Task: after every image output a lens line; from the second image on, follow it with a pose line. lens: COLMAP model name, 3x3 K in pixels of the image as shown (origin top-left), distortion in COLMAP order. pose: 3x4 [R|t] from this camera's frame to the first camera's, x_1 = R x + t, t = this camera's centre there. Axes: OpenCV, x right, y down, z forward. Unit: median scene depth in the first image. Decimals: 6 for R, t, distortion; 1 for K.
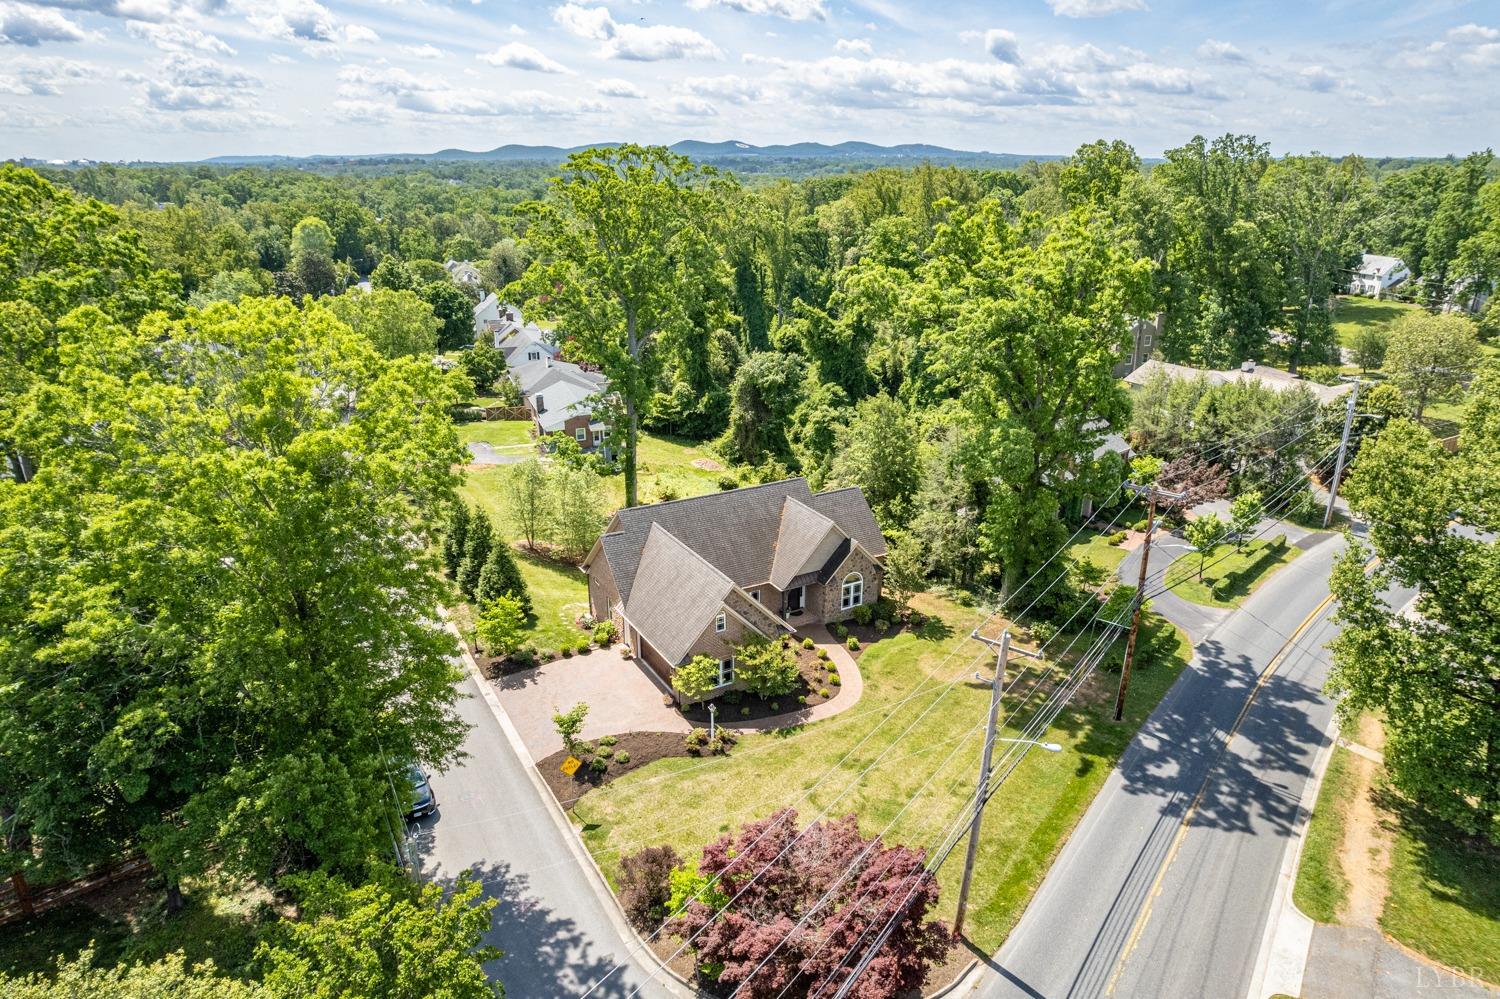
lens RADIAL K [[1020.6, 0, 750.0], [0, 1020.6, 499.5], [0, 0, 1]] dist [-0.057976, 0.056039]
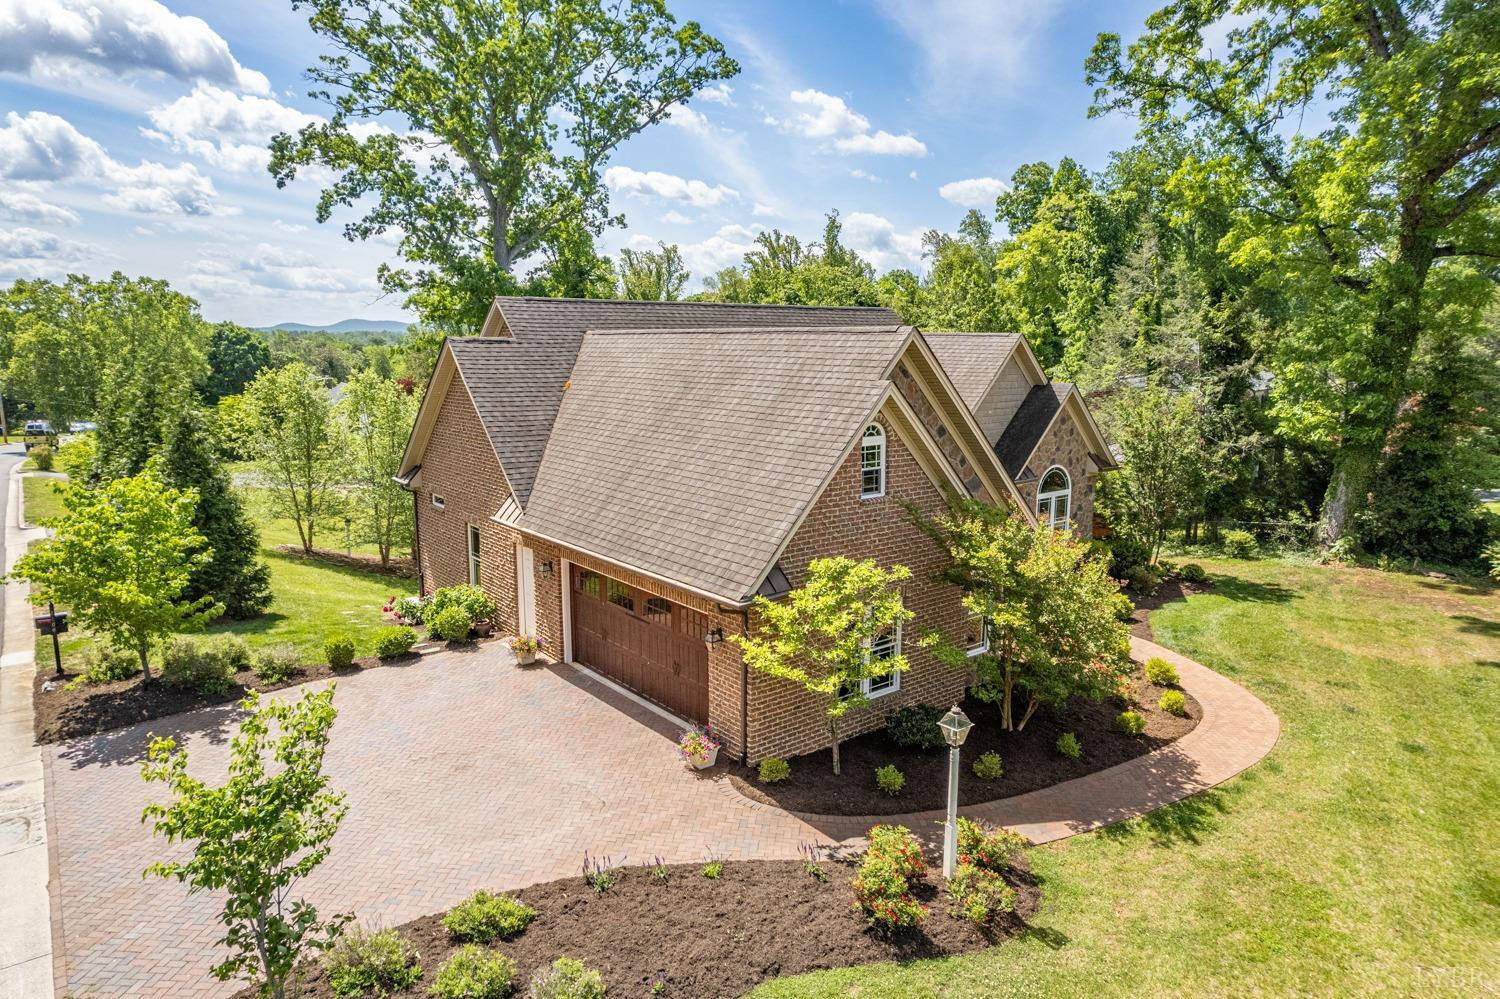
lens RADIAL K [[1020.6, 0, 750.0], [0, 1020.6, 499.5], [0, 0, 1]] dist [-0.057976, 0.056039]
pose [[0.988367, -0.030021, 0.149098, -0.106725], [0.053797, 0.985957, -0.158096, 0.174180], [-0.142258, 0.164277, 0.976102, 0.717683]]
